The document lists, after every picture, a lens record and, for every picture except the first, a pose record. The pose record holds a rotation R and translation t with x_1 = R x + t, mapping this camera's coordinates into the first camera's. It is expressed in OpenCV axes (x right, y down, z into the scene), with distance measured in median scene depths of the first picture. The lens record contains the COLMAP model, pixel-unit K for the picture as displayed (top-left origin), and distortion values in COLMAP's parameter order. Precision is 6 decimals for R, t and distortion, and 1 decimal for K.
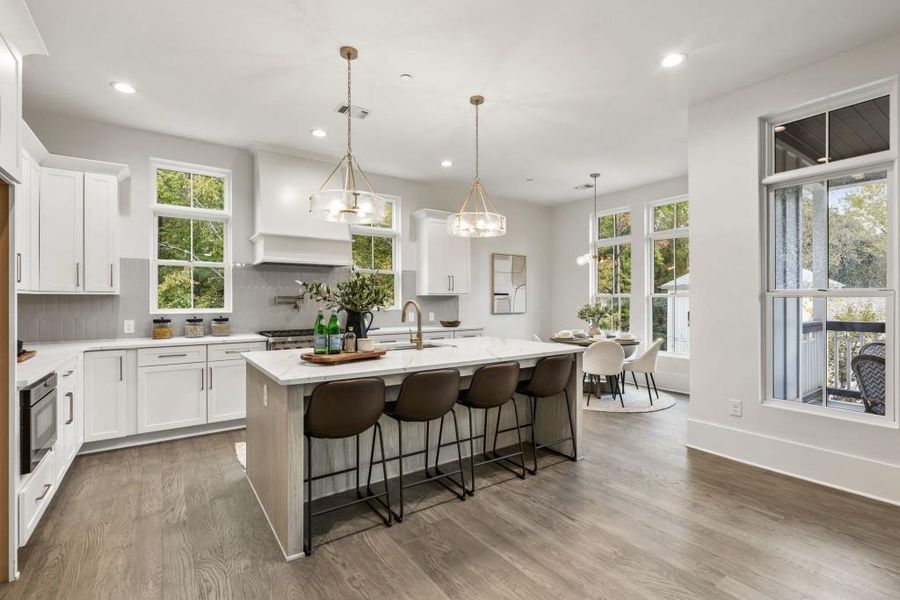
lens RADIAL K [[408.9, 0, 450.0], [0, 408.9, 300.0], [0, 0, 1]] dist [-0.000020, 0.000029]
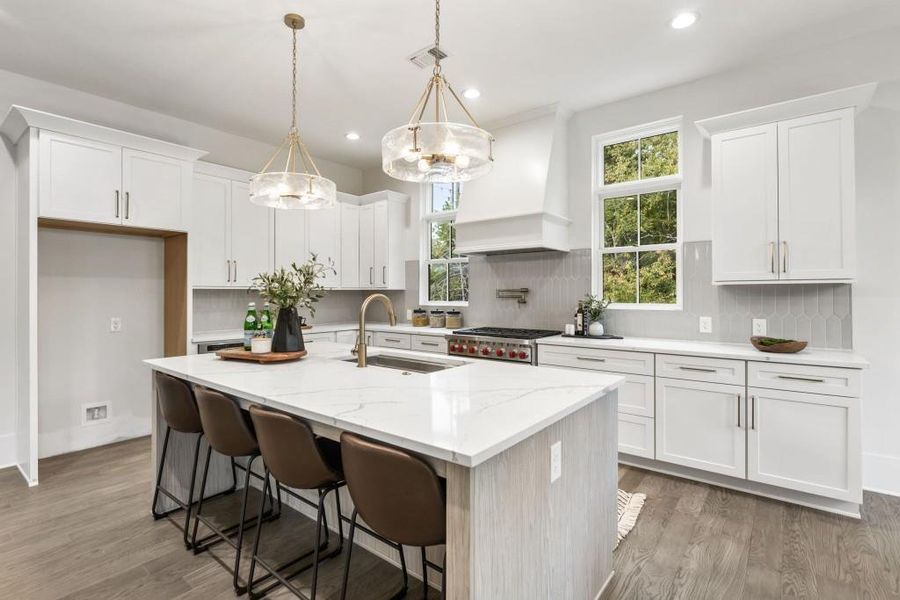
lens RADIAL K [[427.1, 0, 436.8], [0, 427.1, 293.8], [0, 0, 1]] dist [-0.004589, -0.000371]
pose [[0.286202, 0.001155, -0.958169, 0.472138], [0.000650, 0.999999, 0.001400, -0.001342], [0.958169, -0.001024, 0.286201, 0.662354]]
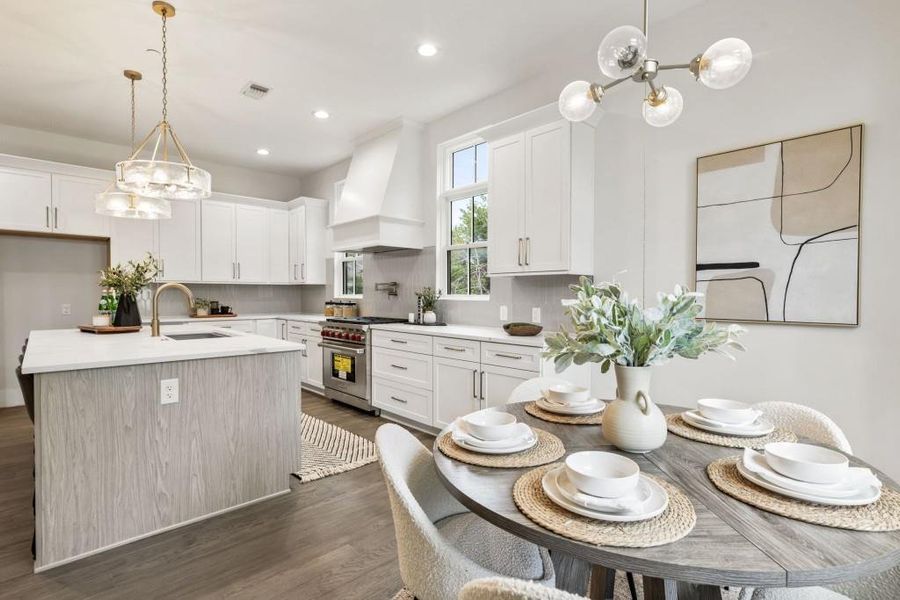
lens RADIAL K [[434.1, 0, 432.5], [0, 434.1, 304.6], [0, 0, 1]] dist [0.001737, 0.000255]
pose [[0.135538, 0.027334, -0.990395, 0.723016], [-0.003097, 0.999626, 0.027165, 0.015205], [0.990767, -0.000615, 0.135572, 1.089398]]
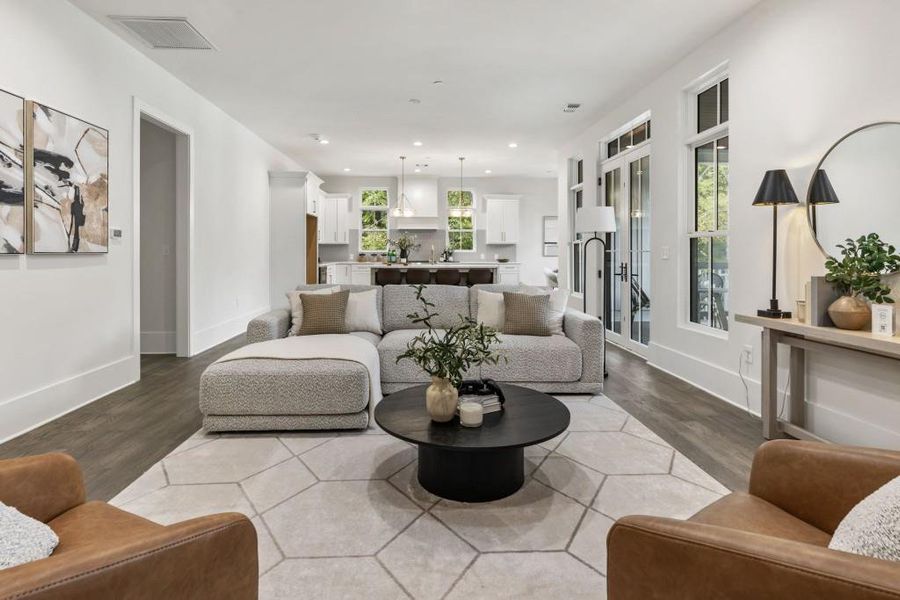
lens RADIAL K [[473.5, 0, 448.5], [0, 473.5, 252.5], [0, 0, 1]] dist [0.000413, 0.000074]
pose [[0.856301, 0.004740, -0.516455, 1.092632], [-0.004088, 0.999989, 0.002398, 0.027224], [0.516460, 0.000058, 0.856311, -1.048185]]
